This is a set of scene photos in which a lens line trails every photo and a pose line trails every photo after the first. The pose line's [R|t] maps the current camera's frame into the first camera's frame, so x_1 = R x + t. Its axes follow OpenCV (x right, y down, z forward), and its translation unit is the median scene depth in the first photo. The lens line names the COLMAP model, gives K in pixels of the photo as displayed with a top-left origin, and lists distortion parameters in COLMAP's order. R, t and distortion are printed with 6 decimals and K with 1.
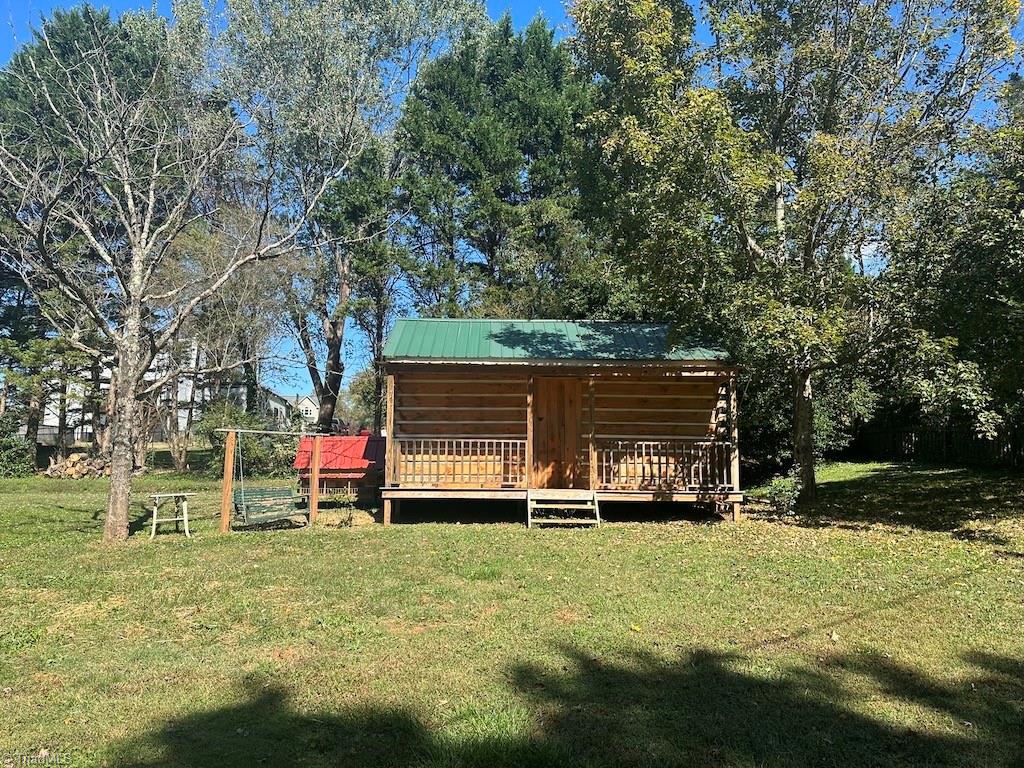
lens RADIAL K [[713.8, 0, 512.0], [0, 713.8, 384.0], [0, 0, 1]] dist [0.152201, -0.212528]
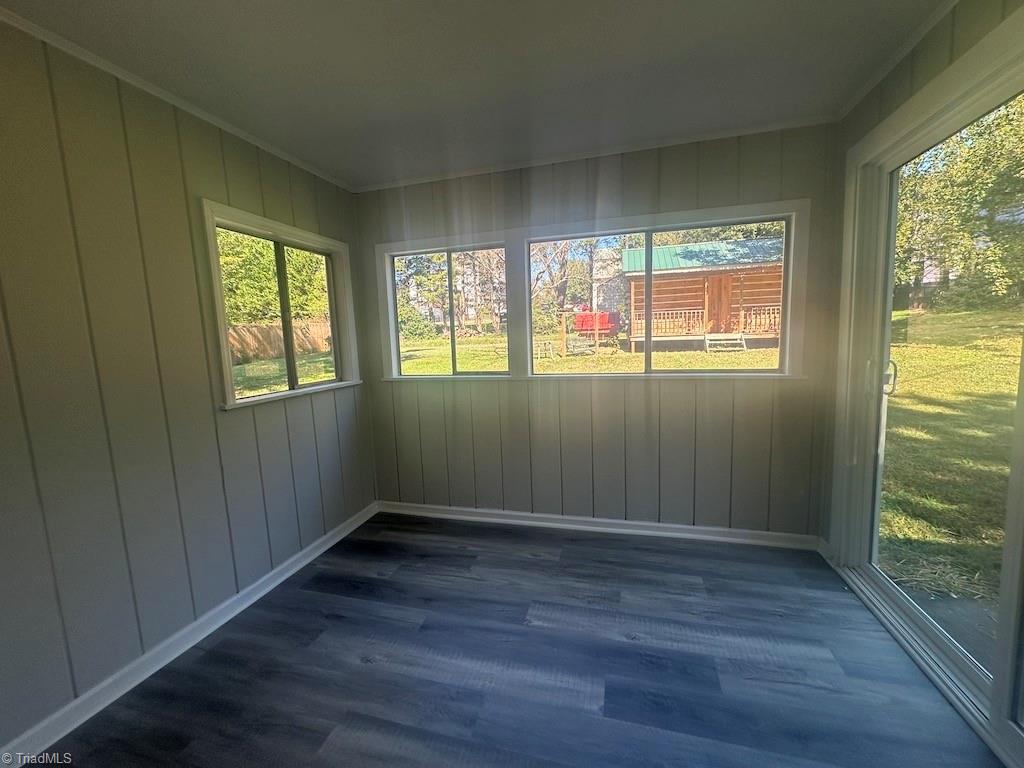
lens RADIAL K [[409.6, 0, 512.0], [0, 409.6, 384.0], [0, 0, 1]] dist [0.001318, 0.000245]
pose [[0.955913, -0.005244, -0.293604, -0.159283], [0.078598, 0.967929, 0.238611, -0.036228], [0.282936, -0.251168, 0.925668, -0.259639]]
